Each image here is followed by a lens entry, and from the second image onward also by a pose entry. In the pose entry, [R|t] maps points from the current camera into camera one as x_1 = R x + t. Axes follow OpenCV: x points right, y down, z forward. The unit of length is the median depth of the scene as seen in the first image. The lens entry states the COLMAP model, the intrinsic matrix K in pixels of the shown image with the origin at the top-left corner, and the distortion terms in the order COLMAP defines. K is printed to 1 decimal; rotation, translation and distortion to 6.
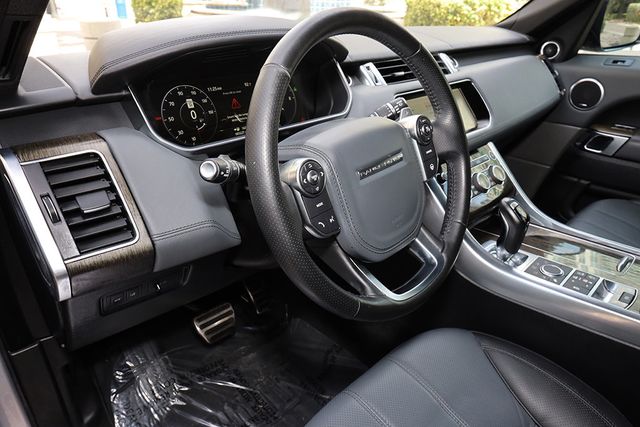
lens RADIAL K [[432.5, 0, 320.0], [0, 432.5, 213.5], [0, 0, 1]] dist [-0.005958, -0.004824]
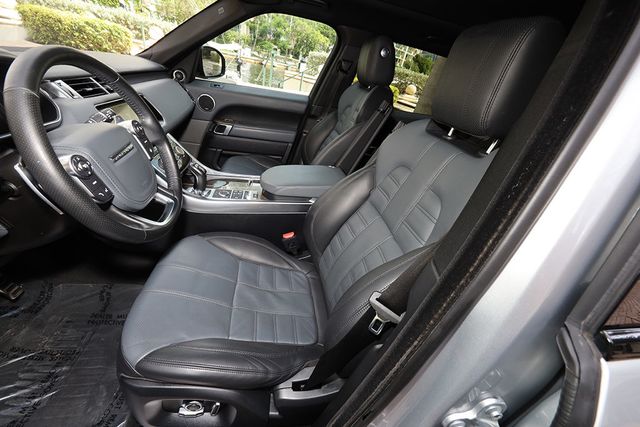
lens RADIAL K [[257.1, 0, 320.0], [0, 257.1, 213.5], [0, 0, 1]] dist [-0.001903, -0.000218]
pose [[0.580135, -0.315424, 0.750966, -0.144832], [0.201312, 0.948896, 0.243043, 0.013588], [-0.789251, 0.010181, 0.613987, -0.122132]]
